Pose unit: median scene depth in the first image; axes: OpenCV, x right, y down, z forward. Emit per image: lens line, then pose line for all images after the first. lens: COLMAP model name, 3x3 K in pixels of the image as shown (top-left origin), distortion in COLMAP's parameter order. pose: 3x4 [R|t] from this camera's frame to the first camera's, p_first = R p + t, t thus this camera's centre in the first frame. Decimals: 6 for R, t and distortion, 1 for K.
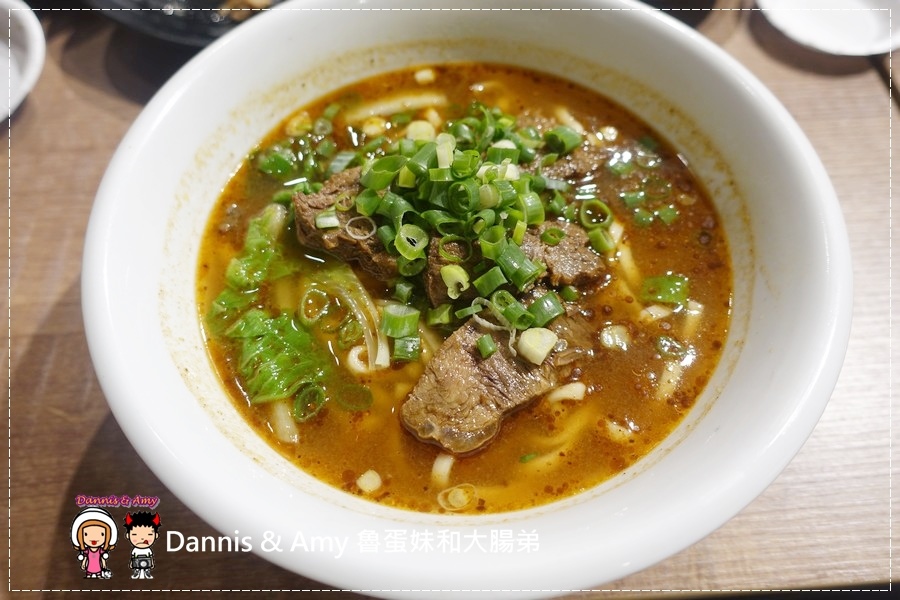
lens RADIAL K [[643.7, 0, 450.8], [0, 643.7, 284.9], [0, 0, 1]] dist [-0.001139, -0.005000]
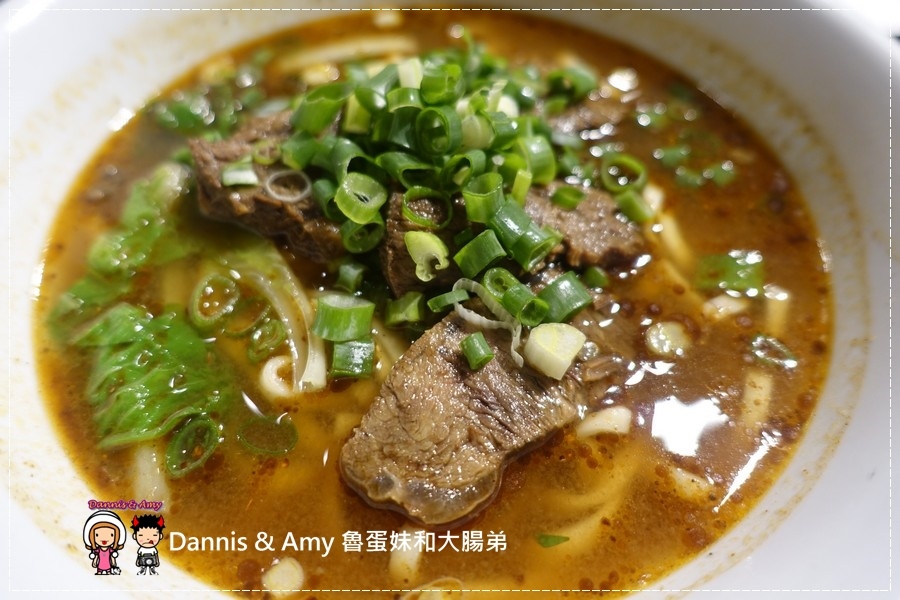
lens RADIAL K [[643.7, 0, 450.8], [0, 643.7, 284.9], [0, 0, 1]] dist [-0.001139, -0.005000]
pose [[0.999386, -0.010504, 0.033440, 0.008591], [0.013171, 0.996664, -0.080549, 0.077315], [-0.032482, 0.080940, 0.996190, 0.342105]]
